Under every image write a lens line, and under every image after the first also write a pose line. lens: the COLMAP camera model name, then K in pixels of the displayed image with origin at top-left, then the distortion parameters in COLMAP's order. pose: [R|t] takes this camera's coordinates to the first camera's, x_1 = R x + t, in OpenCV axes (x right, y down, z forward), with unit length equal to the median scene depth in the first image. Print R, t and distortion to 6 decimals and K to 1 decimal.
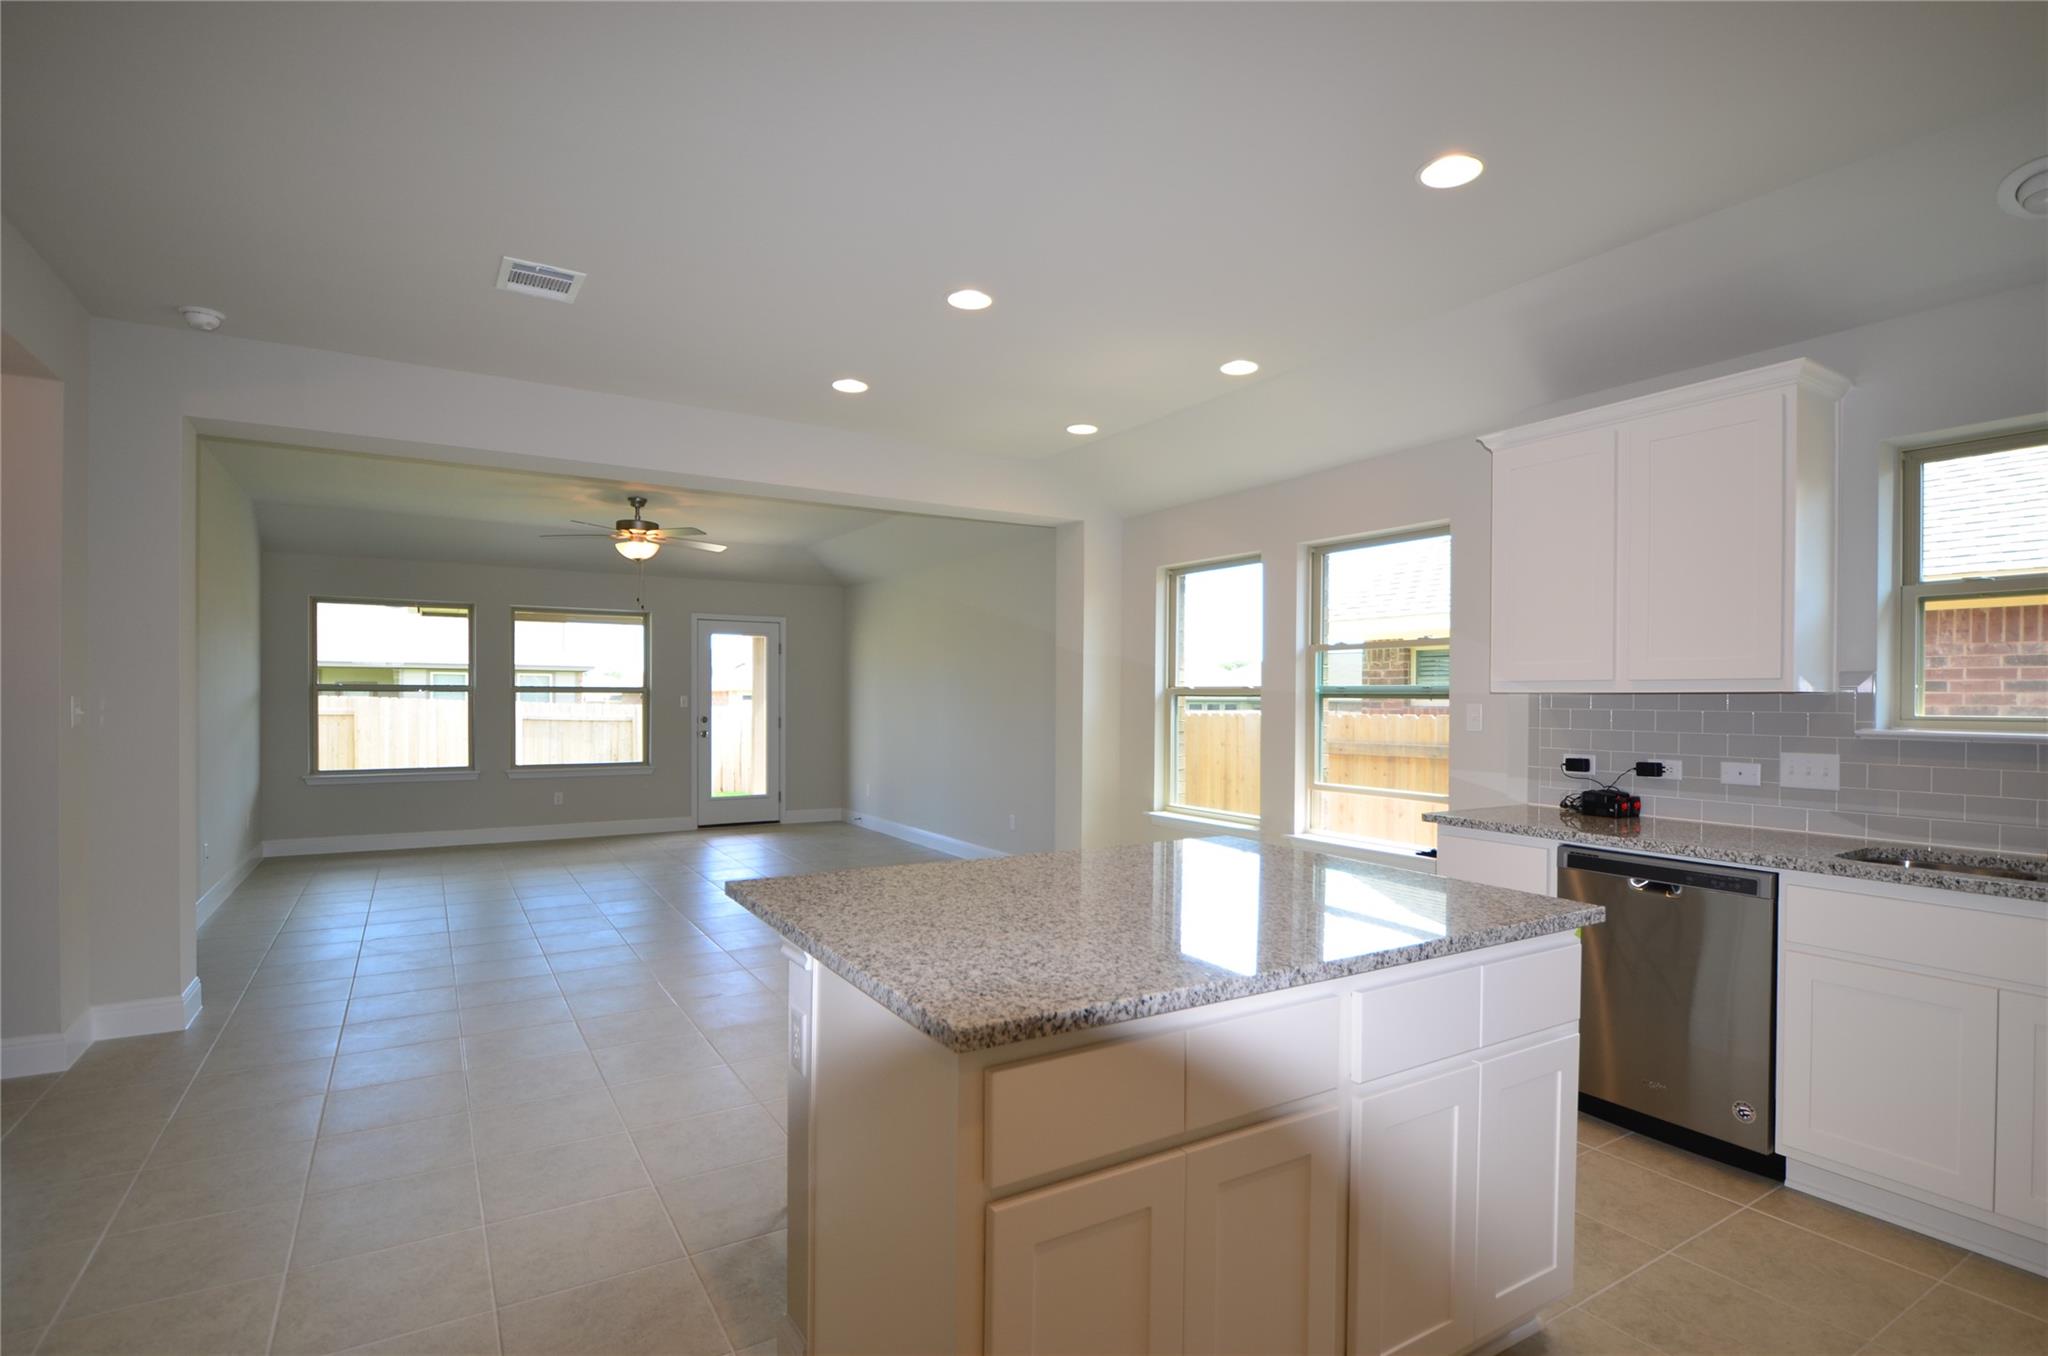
lens RADIAL K [[971.1, 0, 1017.1], [0, 971.1, 687.8], [0, 0, 1]] dist [-0.009337, -0.006148]
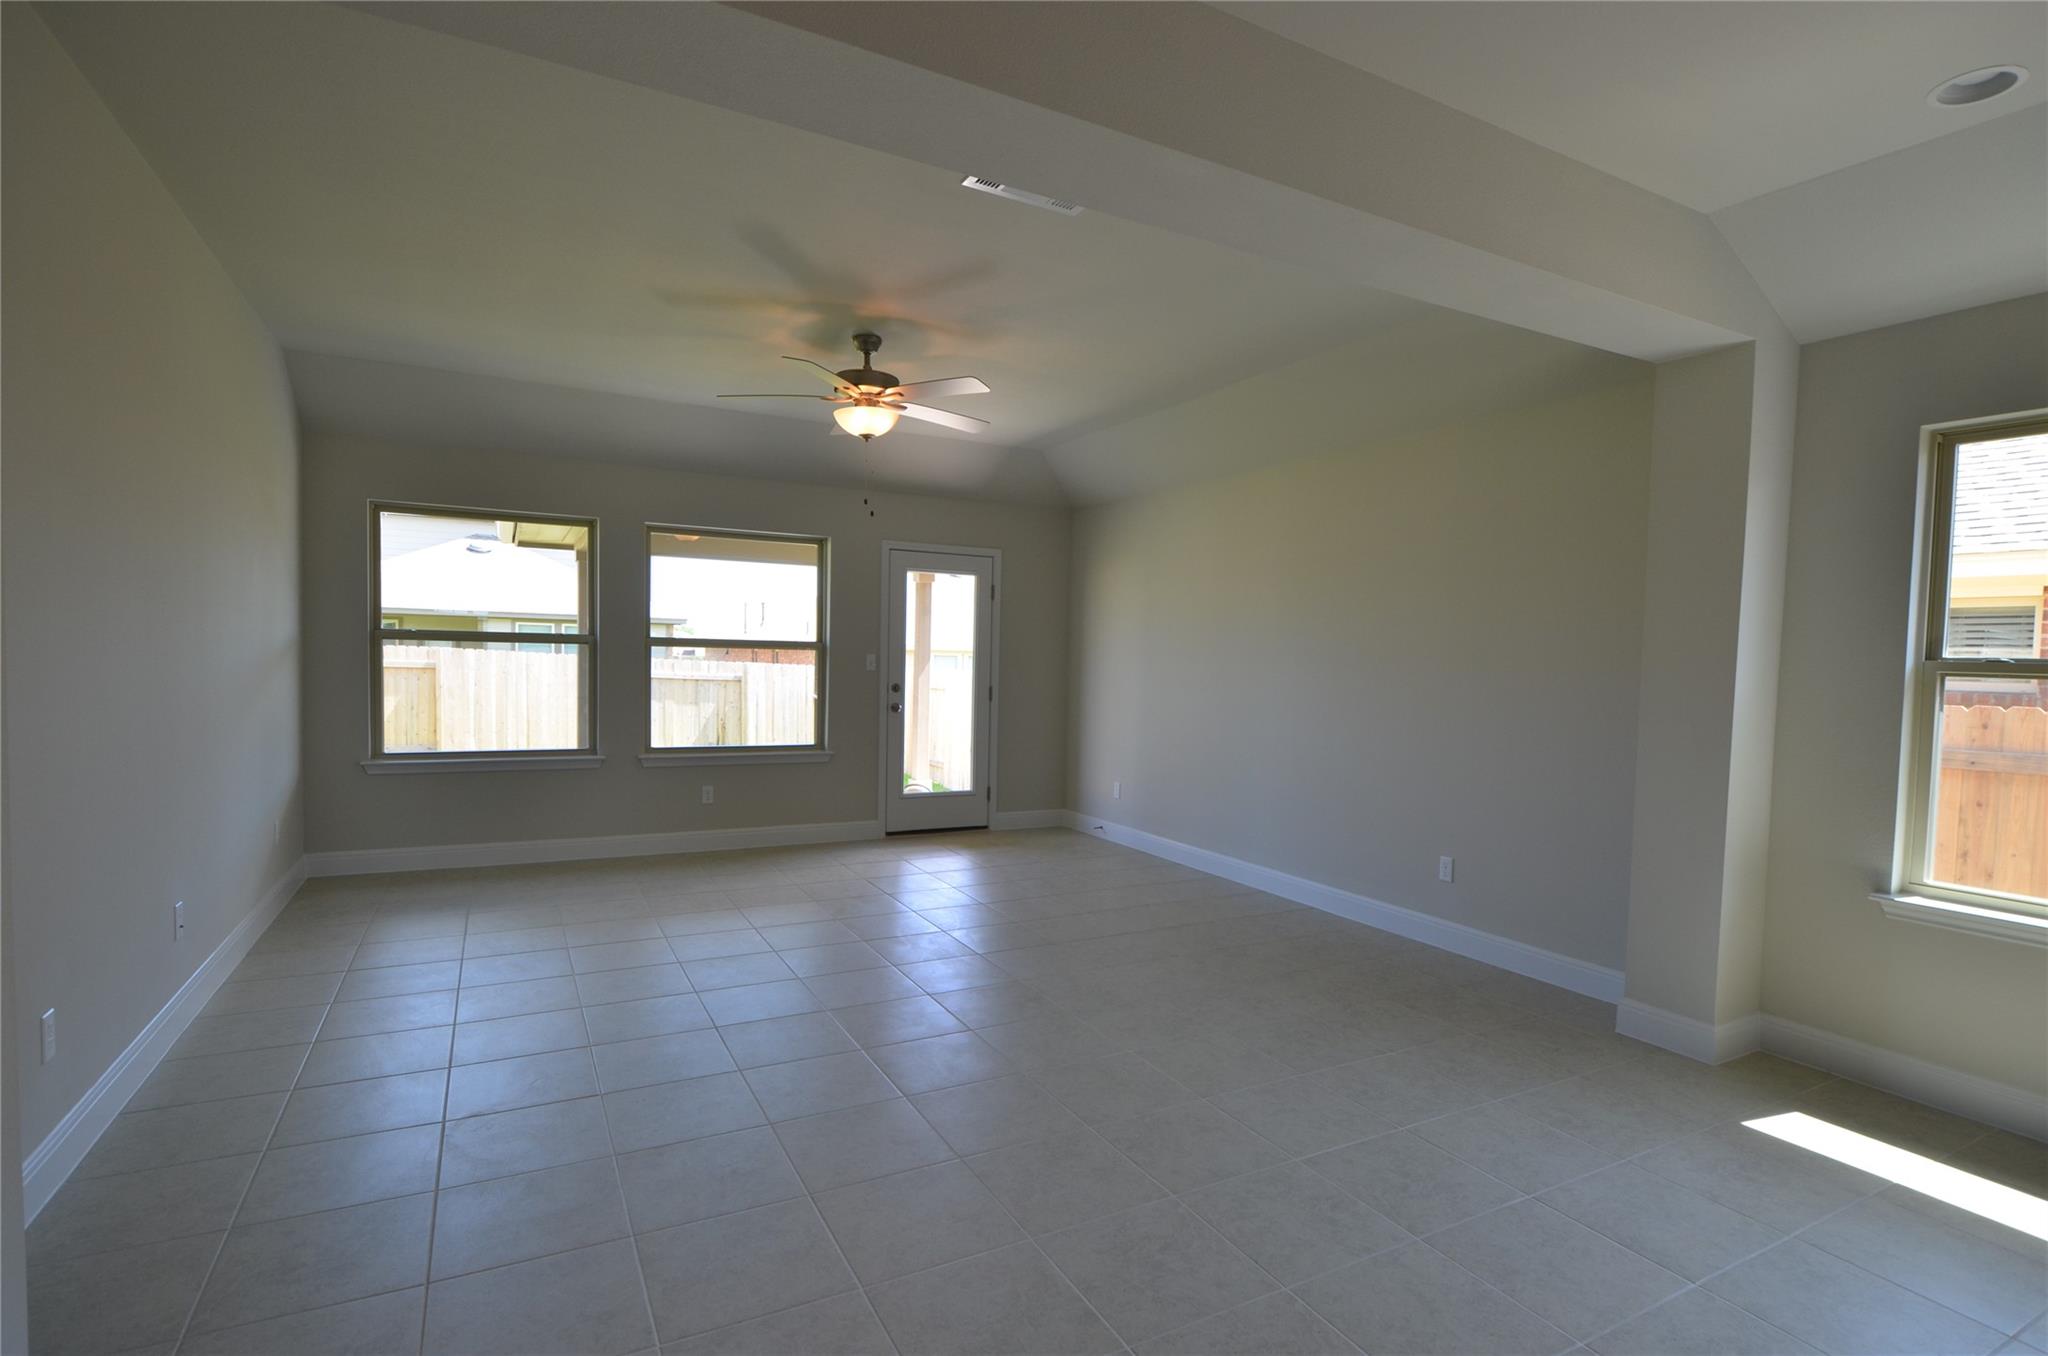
lens RADIAL K [[971.1, 0, 1015.3], [0, 971.1, 695.8], [0, 0, 1]] dist [-0.009337, -0.006148]
pose [[0.997773, 0.021028, -0.063292, -0.192632], [-0.017930, 0.998632, 0.049120, 0.001199], [0.064238, -0.047875, 0.996786, 0.287221]]
